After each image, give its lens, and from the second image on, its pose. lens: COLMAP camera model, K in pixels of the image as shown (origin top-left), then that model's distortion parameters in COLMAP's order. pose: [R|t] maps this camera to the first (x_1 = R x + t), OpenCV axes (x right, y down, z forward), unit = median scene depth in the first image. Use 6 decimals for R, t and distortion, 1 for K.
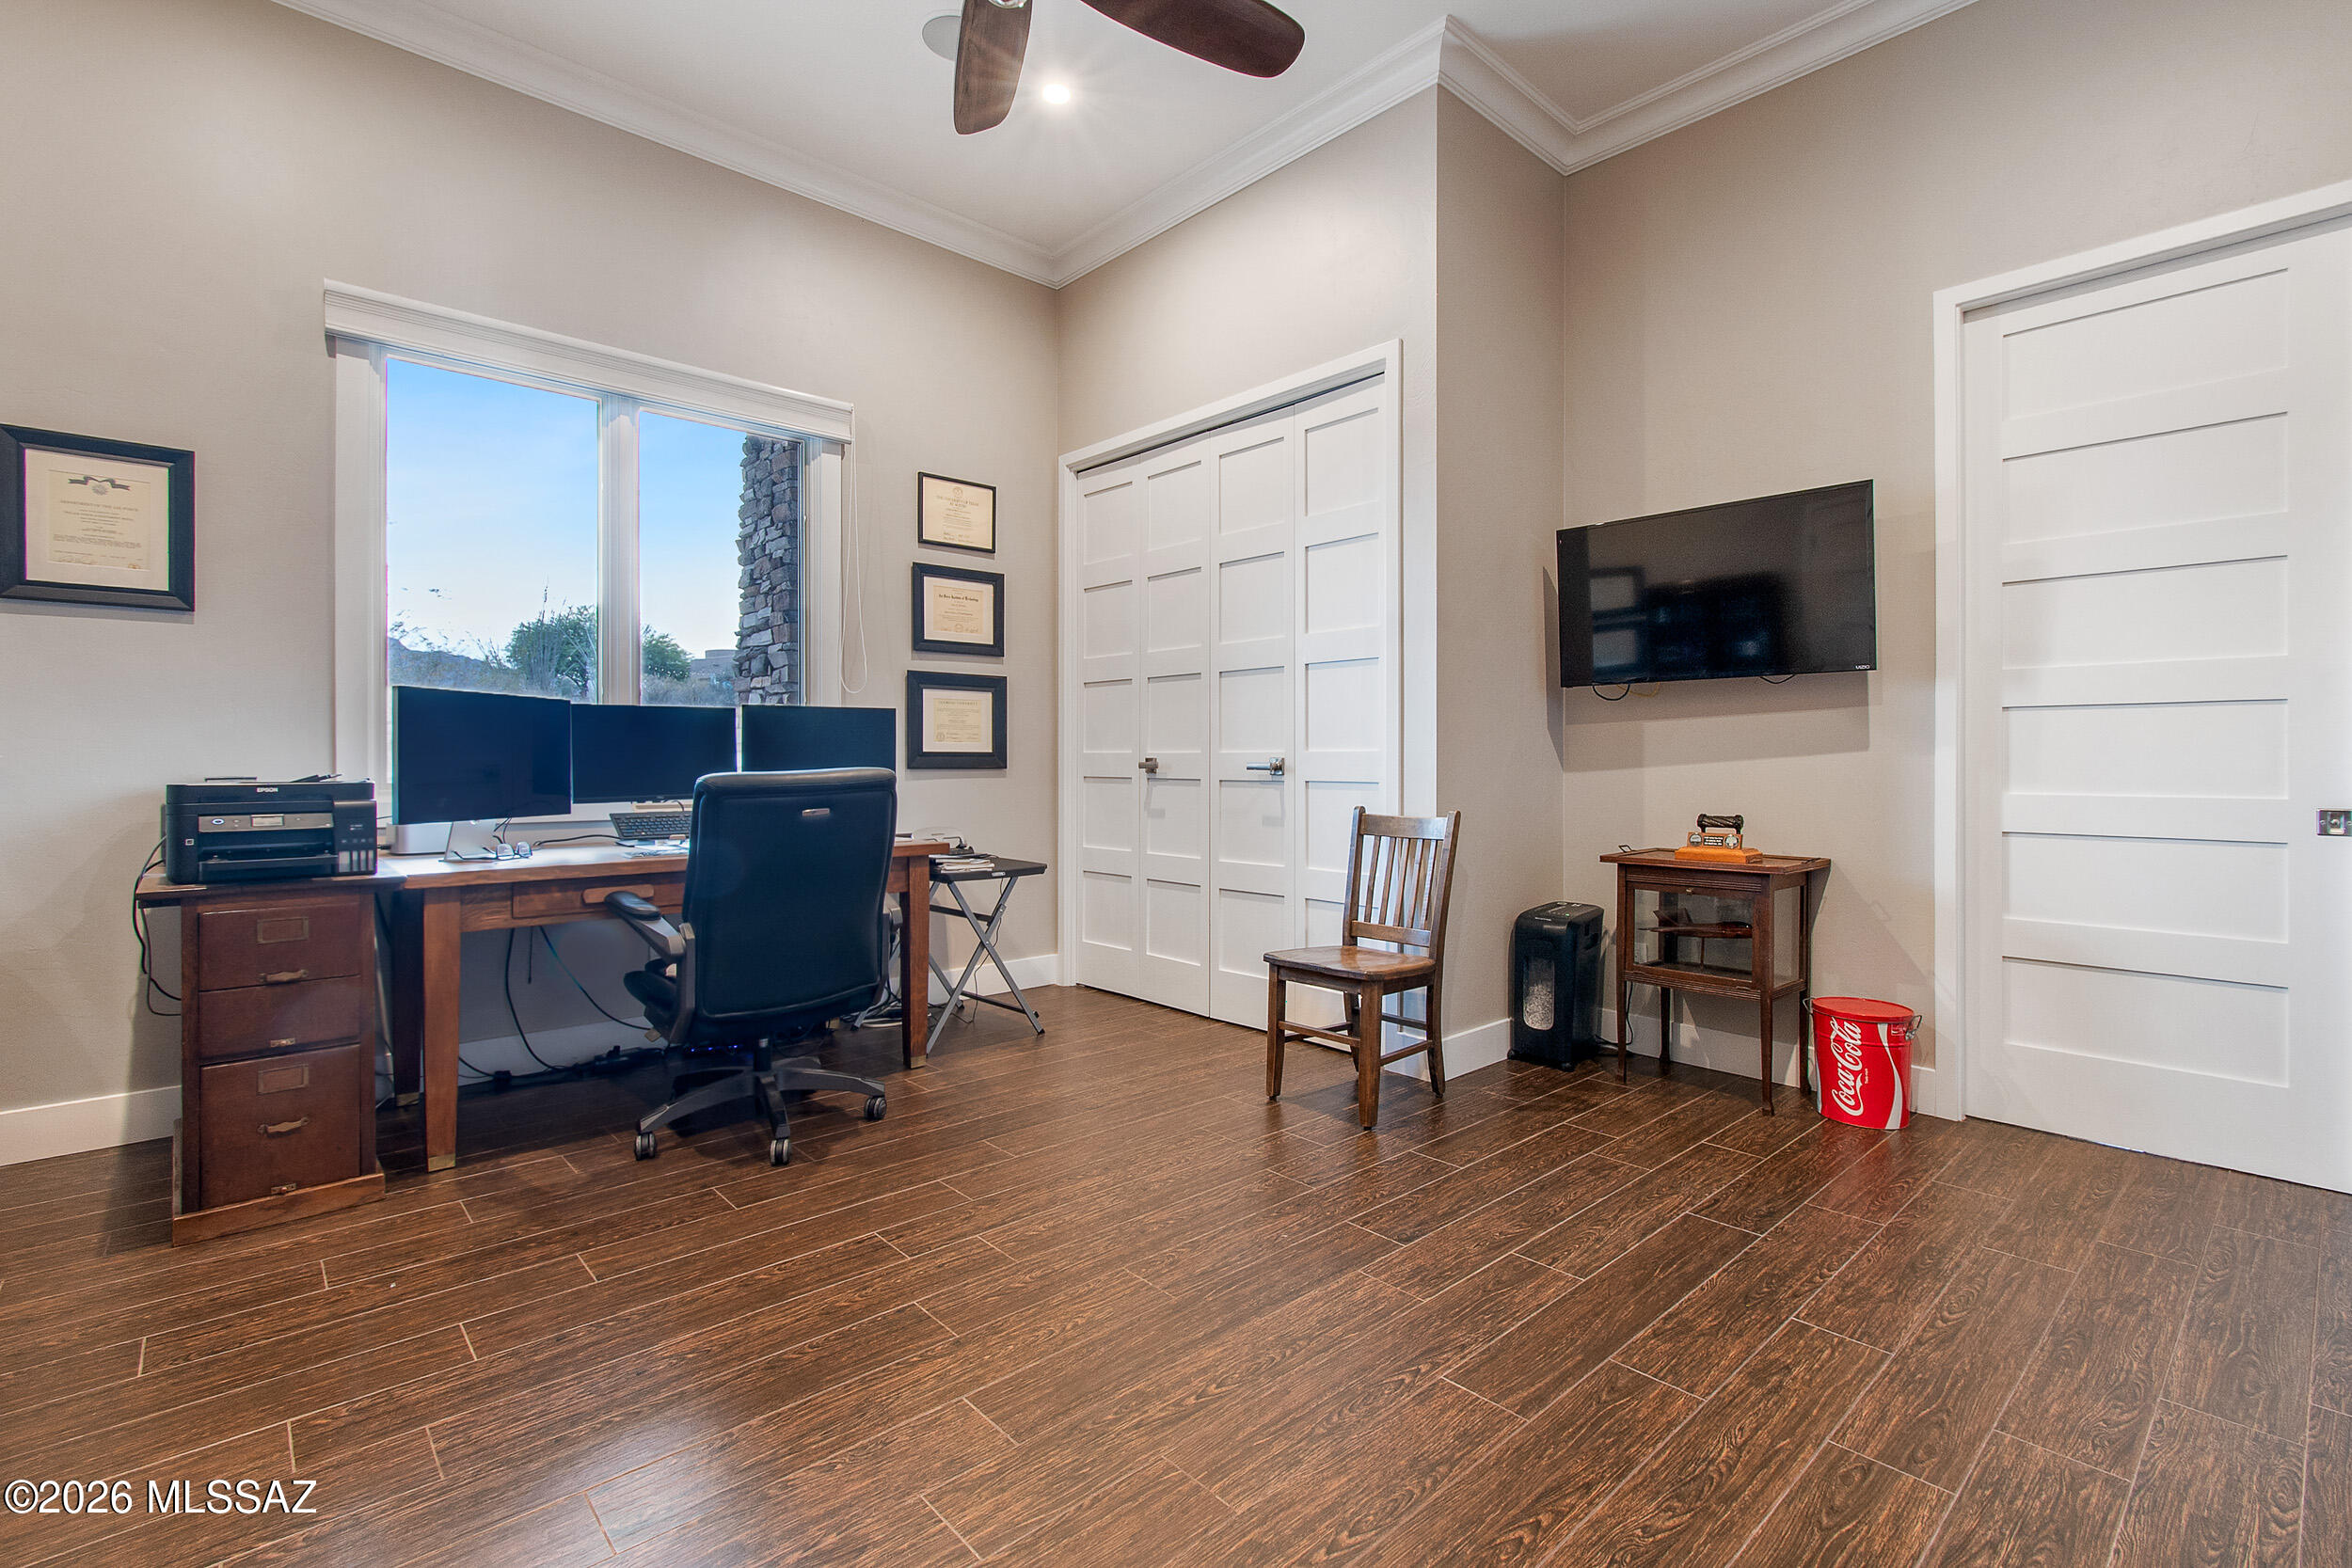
lens RADIAL K [[1065.4, 0, 1191.0], [0, 1065.4, 766.1], [0, 0, 1]] dist [0.000899, -0.000330]
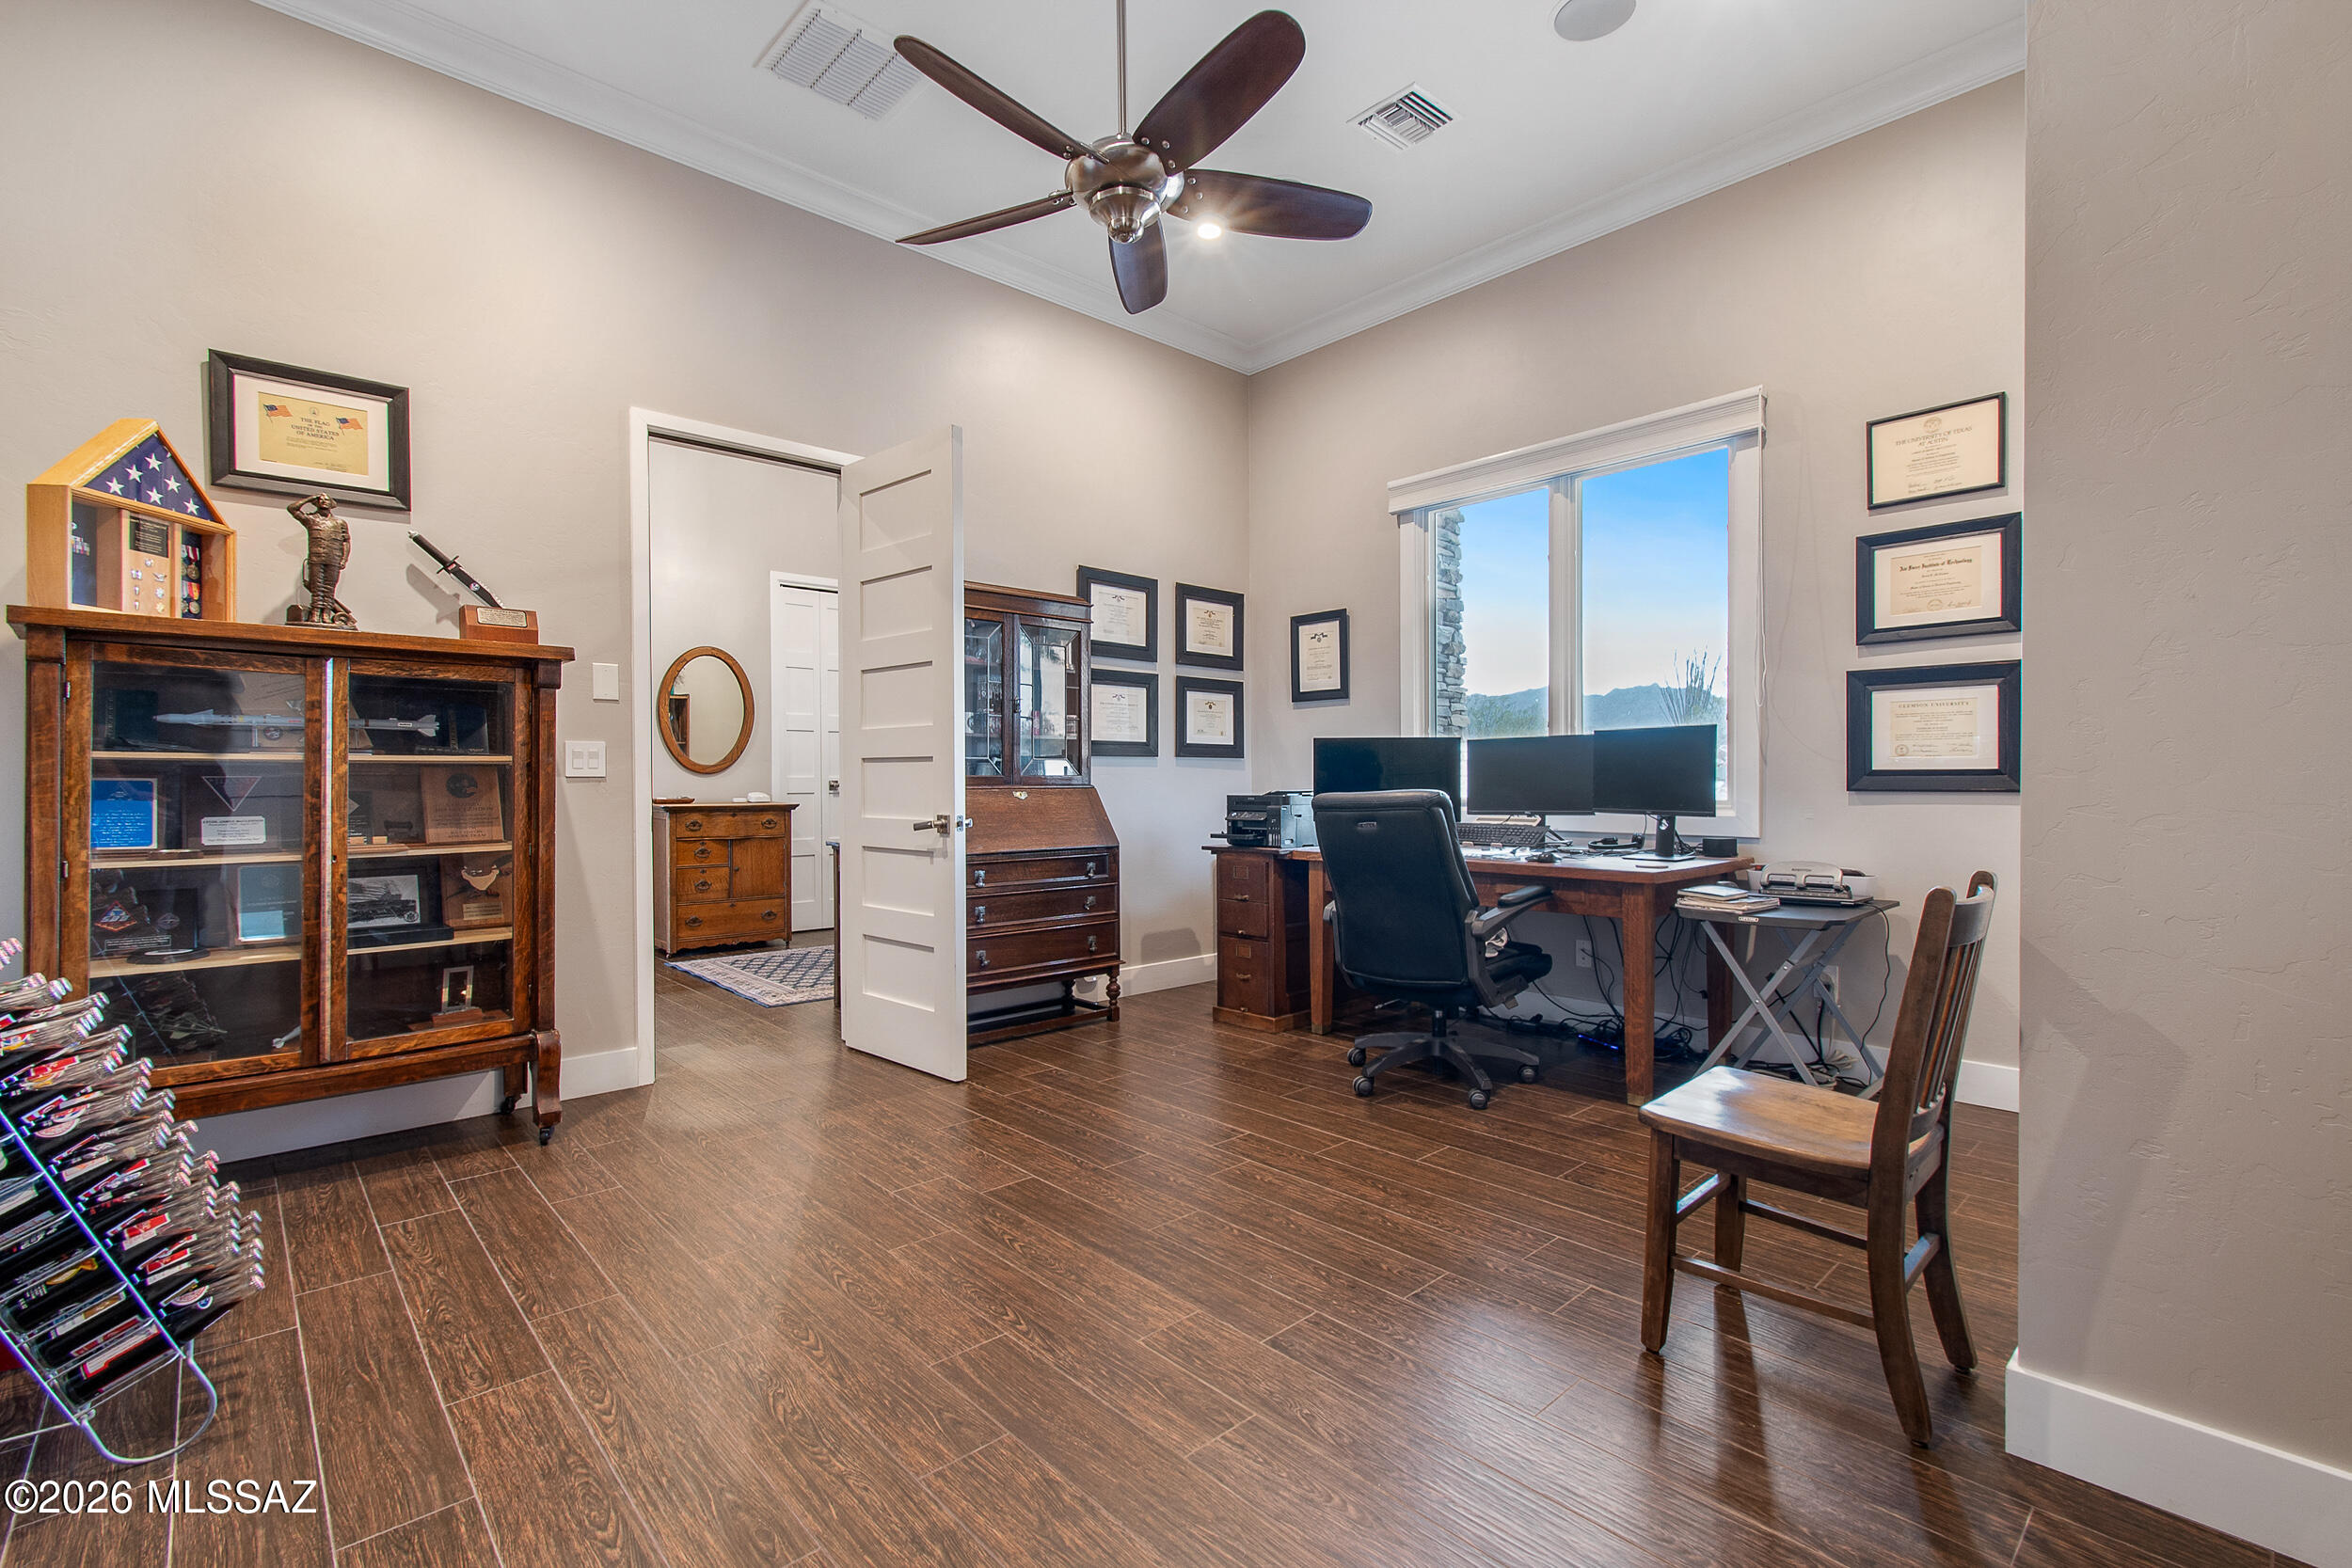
lens RADIAL K [[1065.4, 0, 1192.3], [0, 1065.4, 785.9], [0, 0, 1]] dist [0.000899, -0.000330]
pose [[-0.003661, 0.006530, -0.999972, 0.893180], [0.001158, 0.999978, 0.006526, -0.010596], [0.999993, -0.001134, -0.003668, 0.788270]]
